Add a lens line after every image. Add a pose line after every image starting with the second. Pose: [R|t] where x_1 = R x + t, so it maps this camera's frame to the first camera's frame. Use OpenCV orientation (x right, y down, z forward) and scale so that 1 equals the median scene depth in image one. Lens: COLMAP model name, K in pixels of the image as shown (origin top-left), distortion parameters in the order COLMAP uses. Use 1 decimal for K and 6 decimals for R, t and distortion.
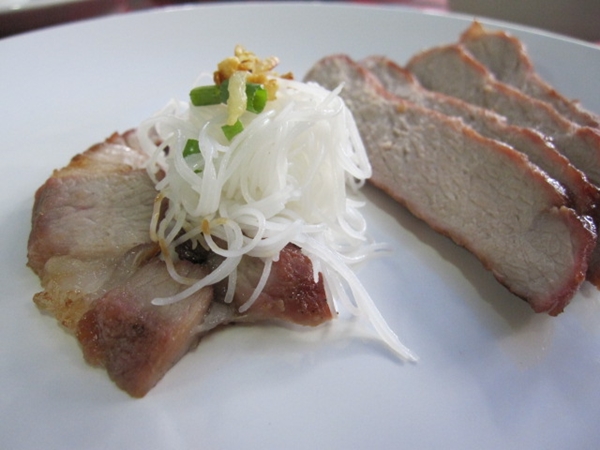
lens RADIAL K [[524.4, 0, 300.0], [0, 524.4, 225.0], [0, 0, 1]] dist [-0.045878, 0.002710]
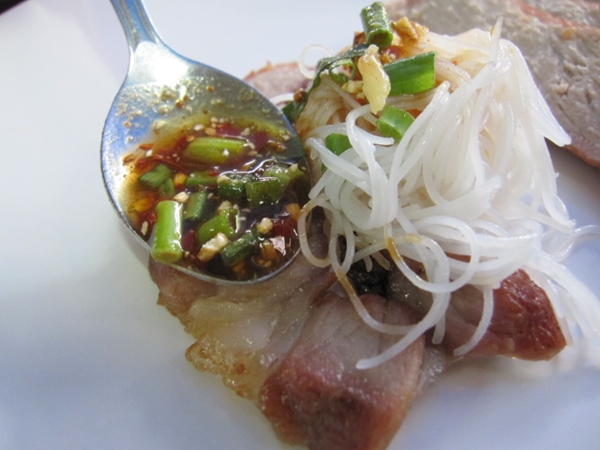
lens RADIAL K [[524.4, 0, 300.0], [0, 524.4, 225.0], [0, 0, 1]] dist [-0.045878, 0.002710]
pose [[0.993108, -0.102038, -0.057669, -0.263451], [0.111408, 0.974651, 0.194021, -0.191629], [0.036410, -0.199109, 0.979301, 0.241224]]
